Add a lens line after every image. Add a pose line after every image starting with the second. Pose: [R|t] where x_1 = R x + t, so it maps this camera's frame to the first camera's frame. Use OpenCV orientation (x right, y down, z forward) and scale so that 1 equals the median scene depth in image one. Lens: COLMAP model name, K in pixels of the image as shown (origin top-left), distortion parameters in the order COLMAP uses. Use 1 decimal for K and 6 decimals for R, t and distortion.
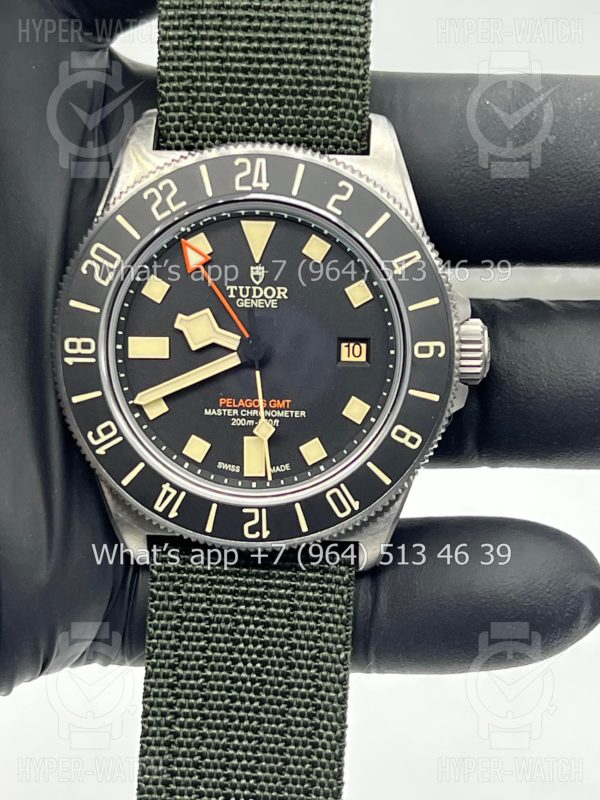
lens RADIAL K [[1872.6, 0, 266.7], [0, 1872.6, 399.7], [0, 0, 1]] dist [0.230211, 0.081827]
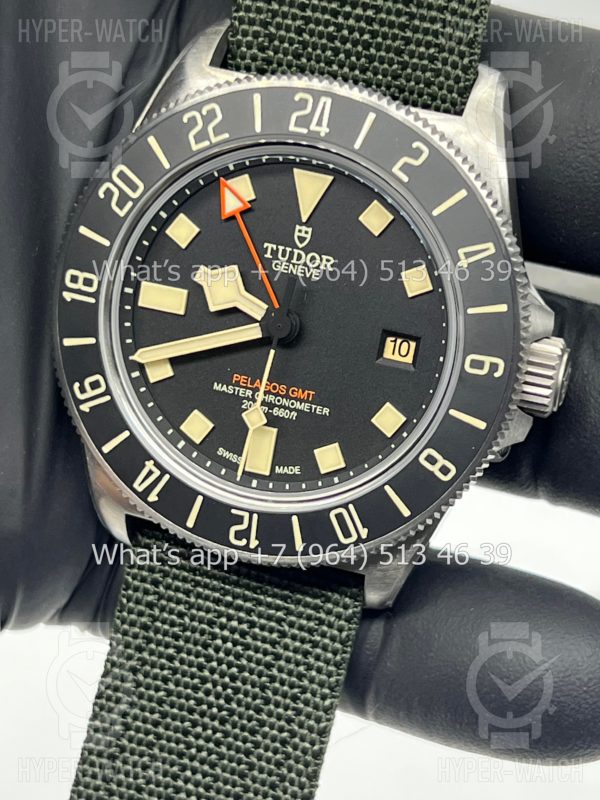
lens RADIAL K [[1872.6, 0, 266.7], [0, 1872.6, 399.7], [0, 0, 1]] dist [0.230211, 0.081827]
pose [[0.965228, 0.196098, -0.172860, 0.137107], [-0.188818, 0.980312, 0.057764, -0.040690], [0.180784, -0.023117, 0.983251, 0.180209]]
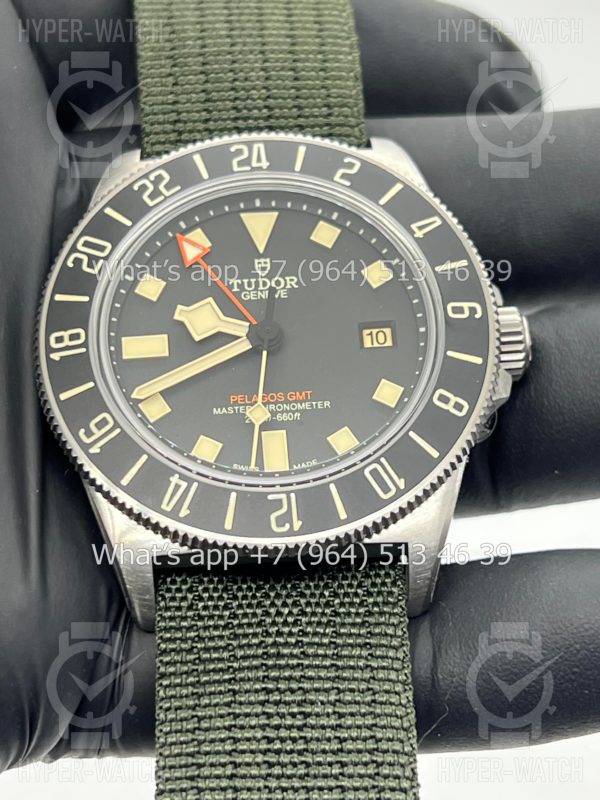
lens RADIAL K [[1872.6, 0, 266.7], [0, 1872.6, 399.7], [0, 0, 1]] dist [0.230211, 0.081827]
pose [[0.996219, -0.052149, 0.069480, -0.068924], [0.080102, 0.860959, -0.502328, 0.440825], [-0.033623, 0.505995, 0.861881, 0.255155]]
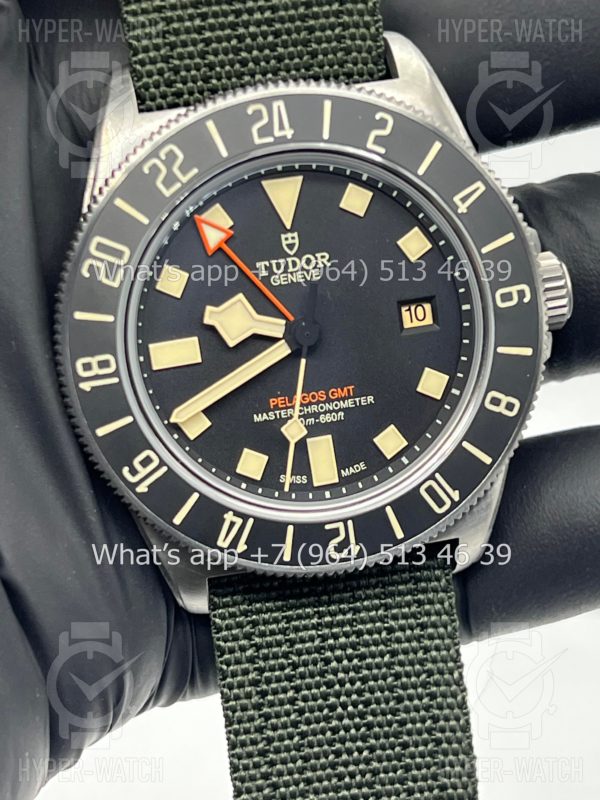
lens RADIAL K [[1872.6, 0, 266.7], [0, 1872.6, 399.7], [0, 0, 1]] dist [0.230211, 0.081827]
pose [[0.971891, -0.178555, 0.153444, -0.154070], [0.178093, 0.983869, 0.016868, -0.014631], [-0.153980, 0.010934, 0.988013, 0.186124]]
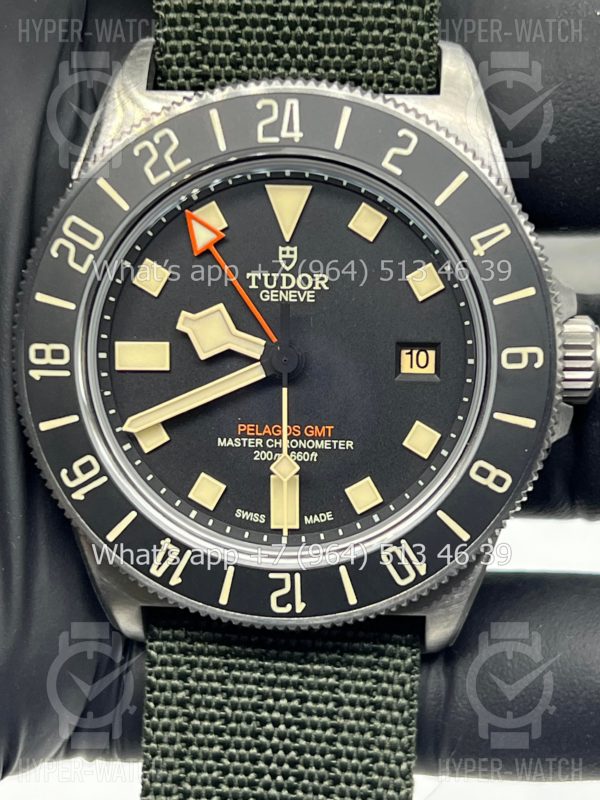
lens RADIAL K [[1872.6, 0, 266.7], [0, 1872.6, 399.7], [0, 0, 1]] dist [0.230211, 0.081827]
pose [[0.999697, -0.002555, -0.024500, 0.004687], [0.002621, 0.999993, 0.002650, -0.012387], [0.024493, -0.002713, 0.999696, 0.256816]]
